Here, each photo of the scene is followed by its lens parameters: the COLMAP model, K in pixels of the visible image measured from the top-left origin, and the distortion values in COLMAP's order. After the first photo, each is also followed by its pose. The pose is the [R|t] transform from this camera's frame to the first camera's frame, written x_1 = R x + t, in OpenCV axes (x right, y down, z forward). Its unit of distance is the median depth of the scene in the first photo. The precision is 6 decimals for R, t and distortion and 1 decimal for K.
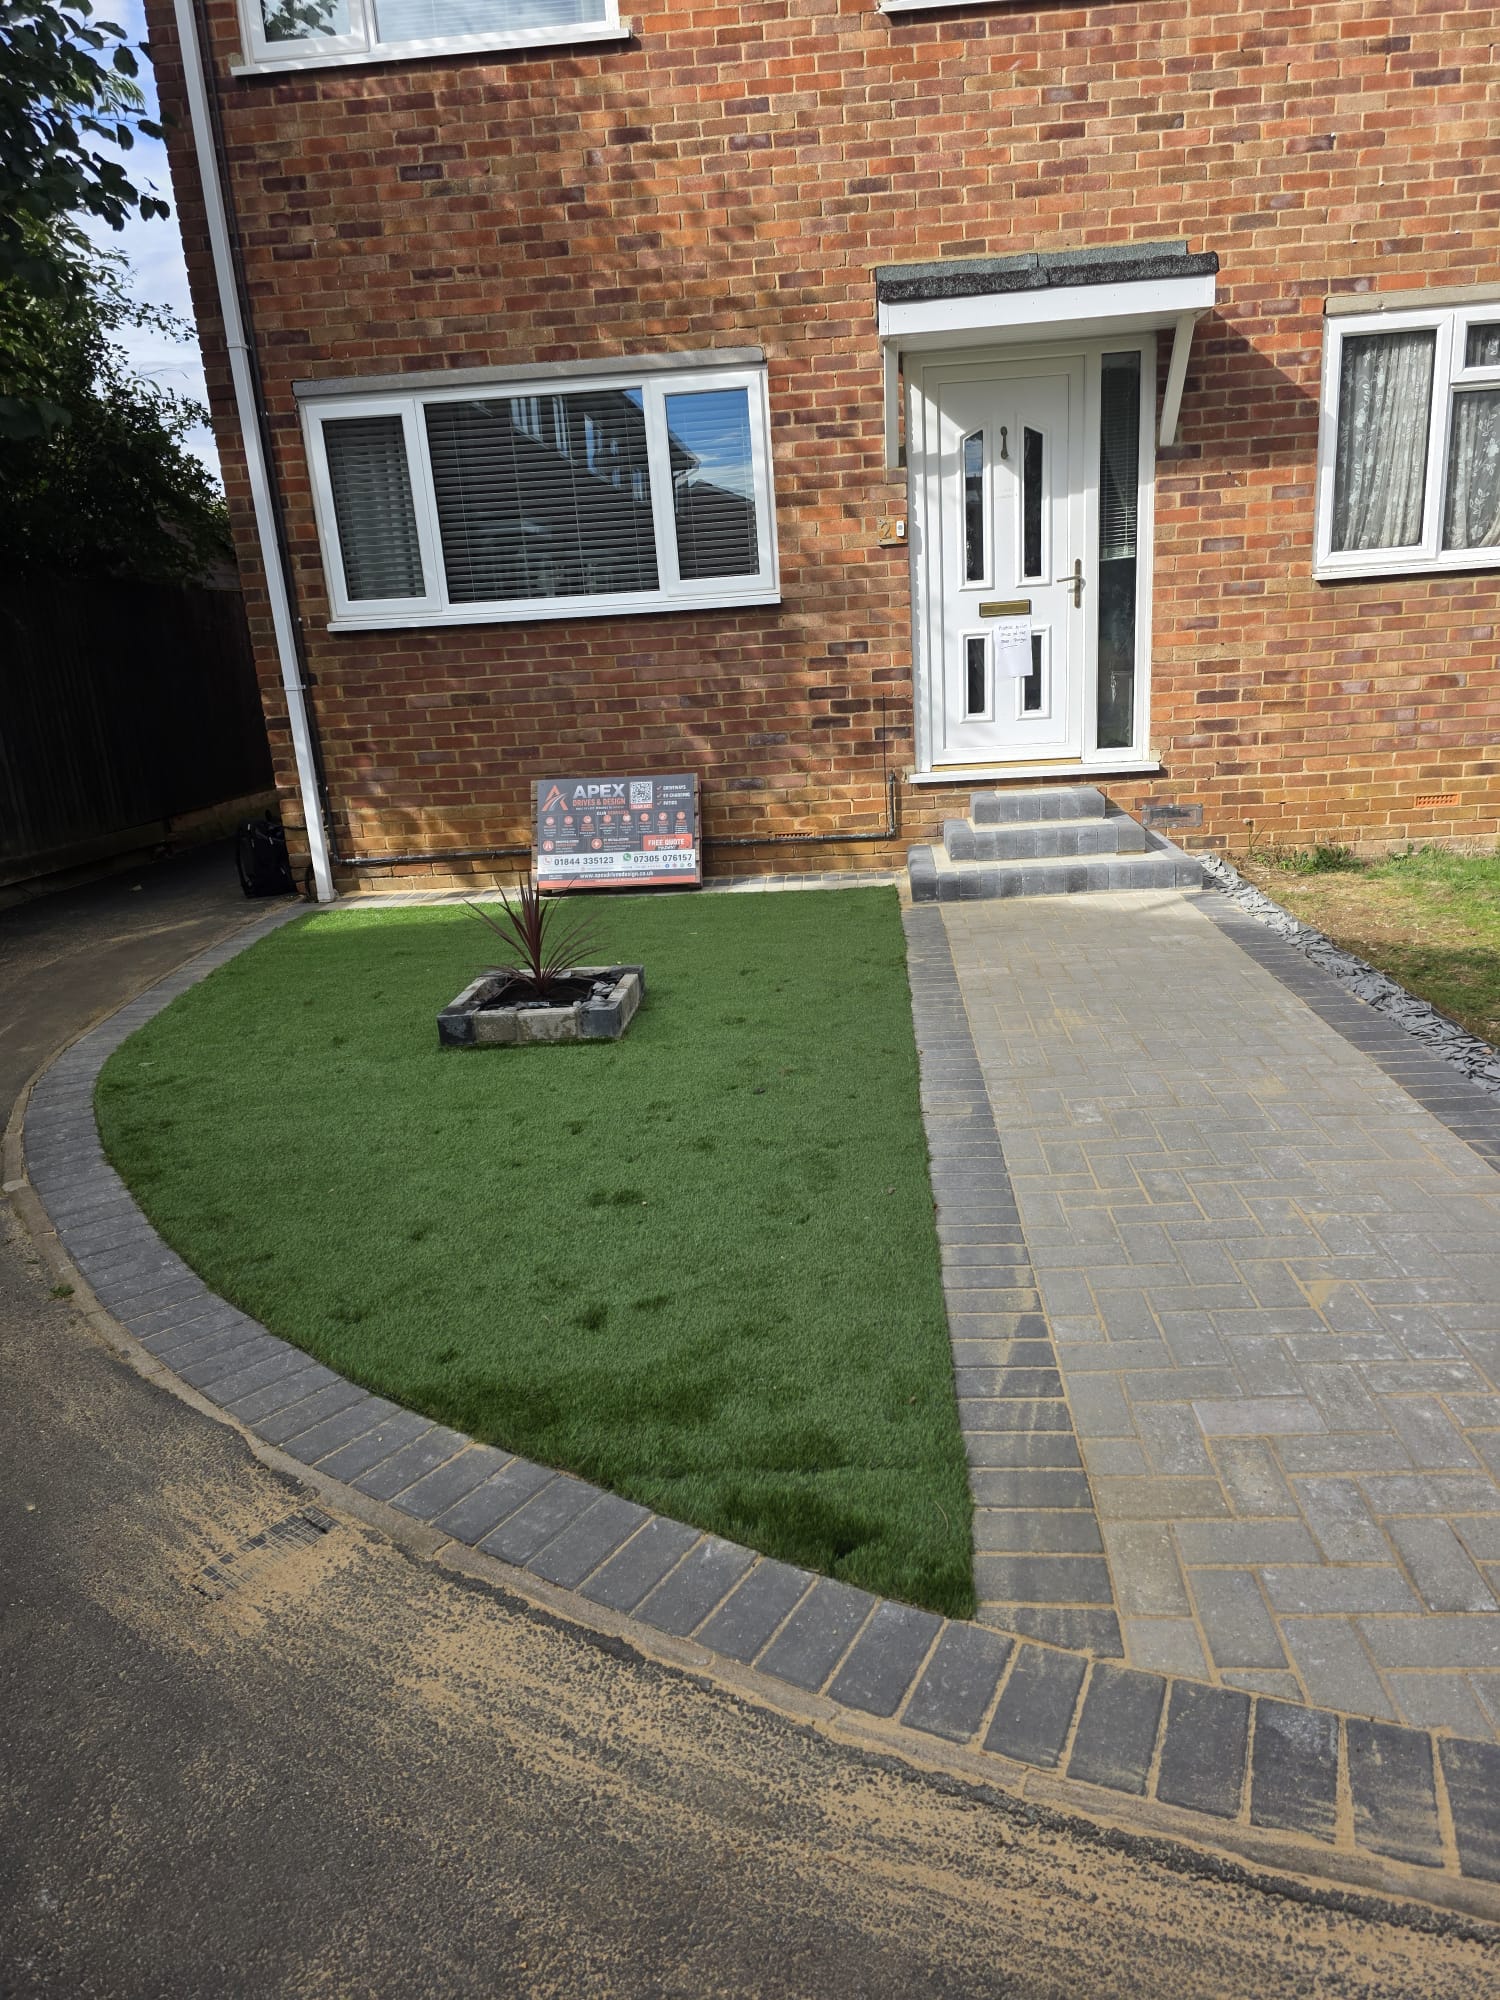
lens RADIAL K [[1362.0, 0, 744.9], [0, 1362.0, 994.3], [0, 0, 1]] dist [0.068368, -0.062242]
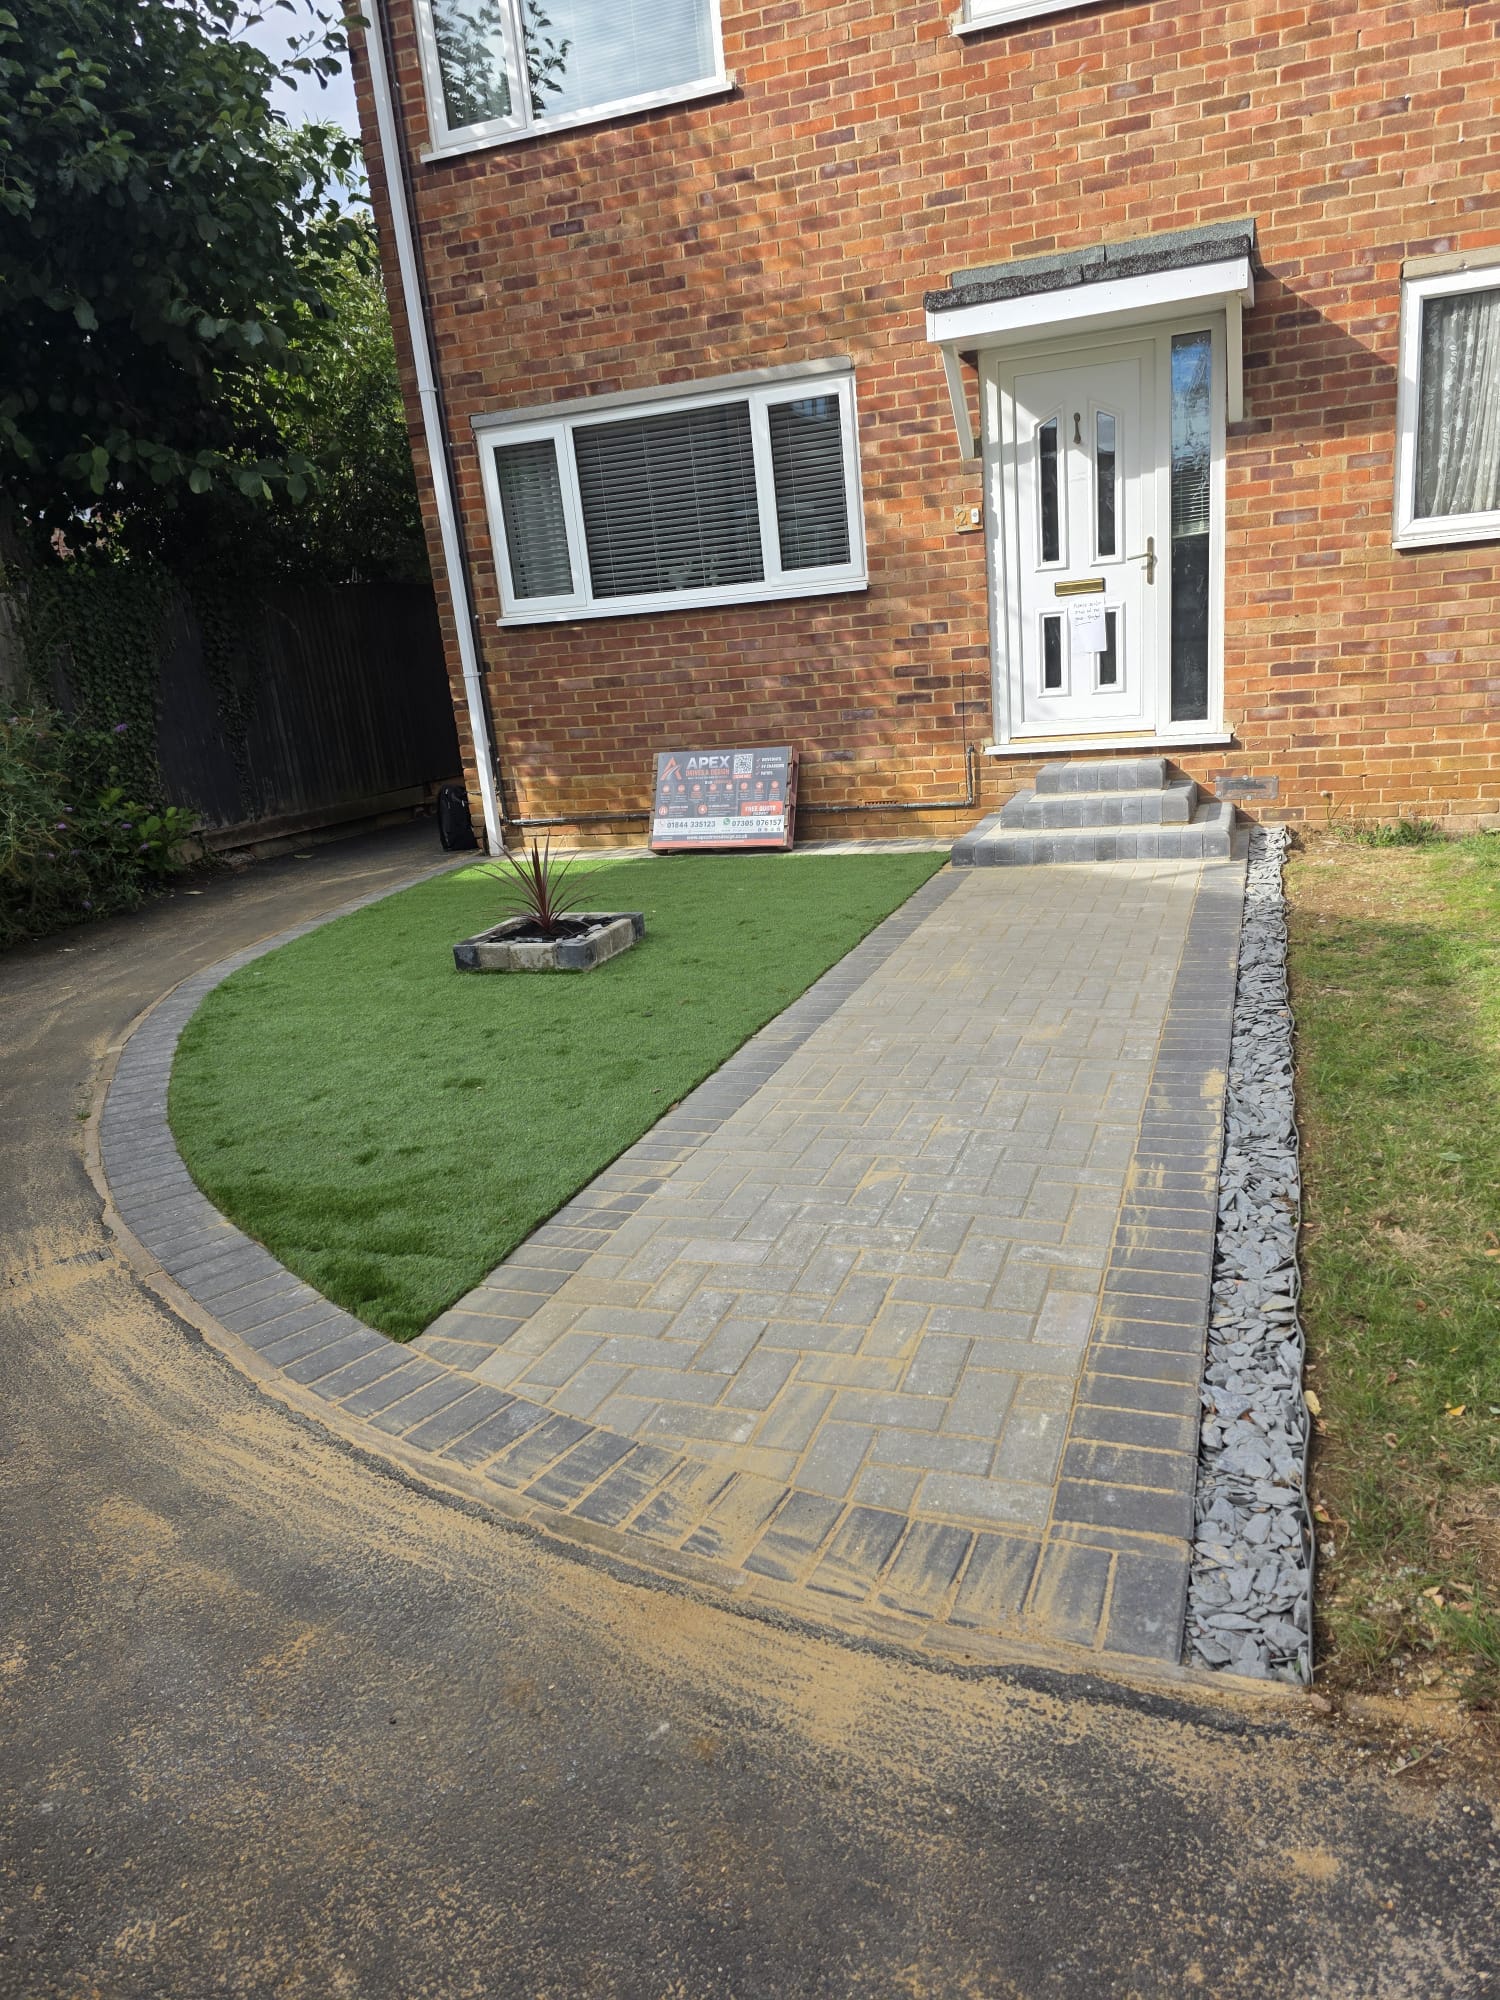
lens RADIAL K [[1362.0, 0, 744.9], [0, 1362.0, 994.3], [0, 0, 1]] dist [0.068368, -0.062242]
pose [[0.959200, 0.050008, -0.278270, 0.261541], [-0.043198, 0.998599, 0.030552, 0.007455], [0.279408, -0.017285, 0.960017, -0.083526]]
